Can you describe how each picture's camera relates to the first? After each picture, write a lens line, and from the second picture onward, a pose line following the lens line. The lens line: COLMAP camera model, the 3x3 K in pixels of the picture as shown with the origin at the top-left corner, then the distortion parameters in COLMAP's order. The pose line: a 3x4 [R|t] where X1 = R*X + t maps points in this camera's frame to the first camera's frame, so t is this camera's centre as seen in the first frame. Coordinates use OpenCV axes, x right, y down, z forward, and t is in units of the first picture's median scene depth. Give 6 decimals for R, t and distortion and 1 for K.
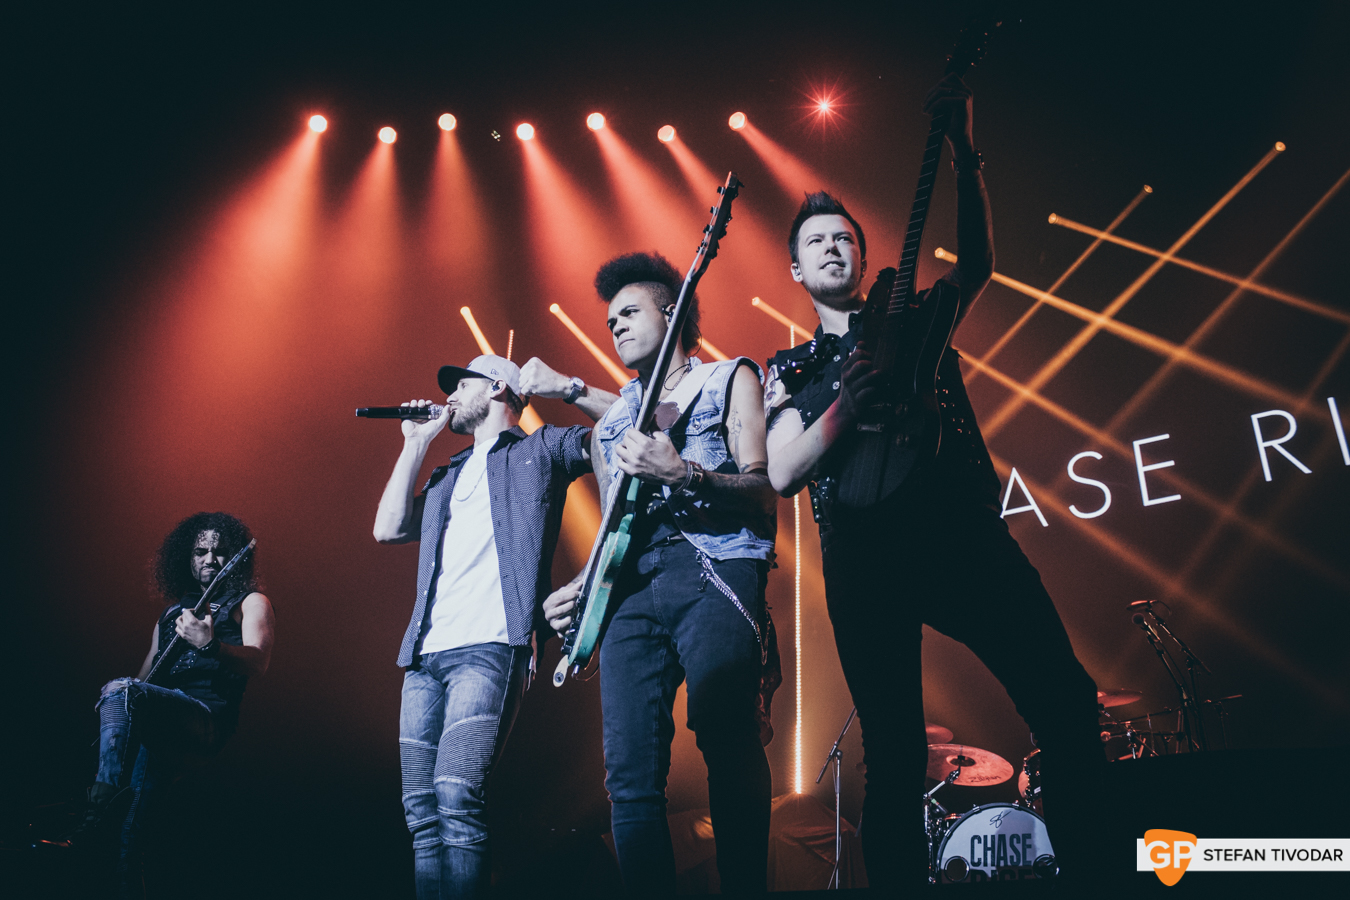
lens RADIAL K [[1124.0, 0, 675.0], [0, 1124.0, 450.0], [0, 0, 1]] dist [-0.149984, 0.119871]
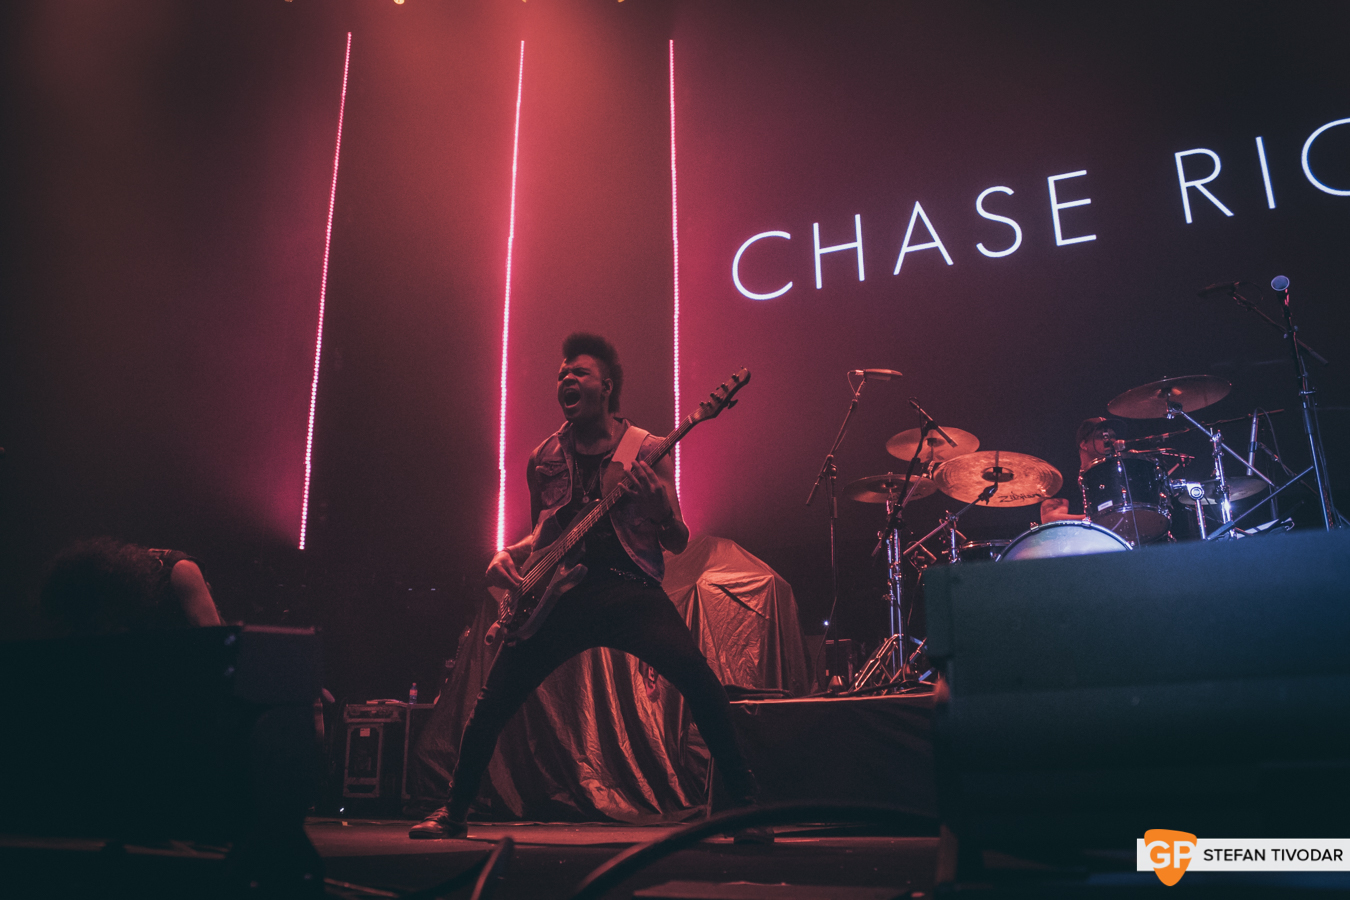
lens RADIAL K [[1124.0, 0, 675.0], [0, 1124.0, 450.0], [0, 0, 1]] dist [-0.149984, 0.119871]
pose [[0.986995, -0.000467, 0.160750, -0.047054], [-0.031419, 0.980148, 0.195760, 0.050269], [-0.157650, -0.198265, 0.967387, 0.112923]]
